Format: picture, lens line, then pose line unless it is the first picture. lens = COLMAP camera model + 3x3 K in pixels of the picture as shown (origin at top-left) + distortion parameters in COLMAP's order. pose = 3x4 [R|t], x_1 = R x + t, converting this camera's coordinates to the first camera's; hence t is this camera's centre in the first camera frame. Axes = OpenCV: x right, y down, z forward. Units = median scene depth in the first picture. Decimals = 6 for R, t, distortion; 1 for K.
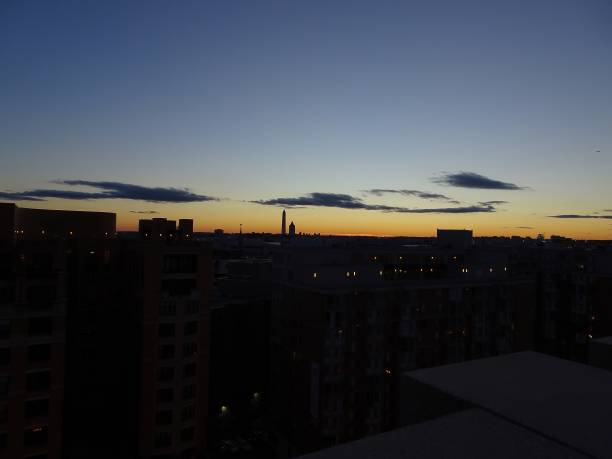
lens RADIAL K [[437.2, 0, 306.0], [0, 437.2, 229.5], [0, 0, 1]] dist [0.006225, 0.002555]
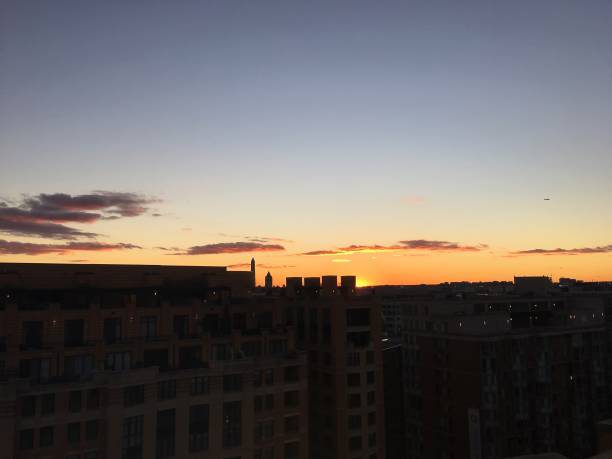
lens RADIAL K [[518.0, 0, 301.6], [0, 518.0, 226.3], [0, 0, 1]] dist [0.063085, -0.080283]
pose [[0.997866, -0.027460, 0.059241, -0.411022], [0.033430, 0.994196, -0.102262, -0.015792], [-0.056089, 0.104025, 0.992992, -0.248783]]
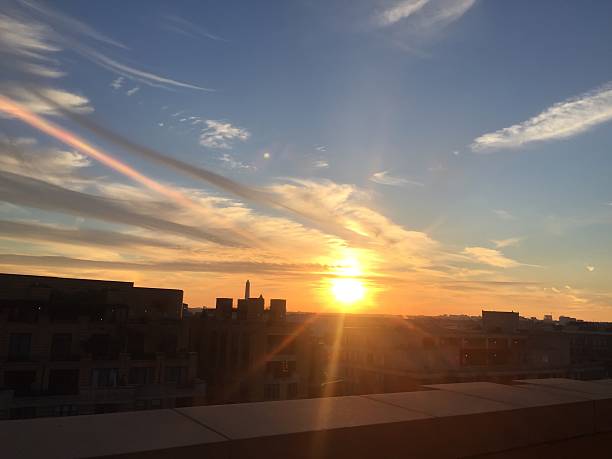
lens RADIAL K [[518.0, 0, 301.6], [0, 518.0, 226.3], [0, 0, 1]] dist [0.063085, -0.080283]
pose [[0.997959, 0.024494, 0.058980, -0.263014], [-0.015435, 0.988655, -0.149409, -0.010737], [-0.061970, 0.148194, 0.987015, -0.176237]]
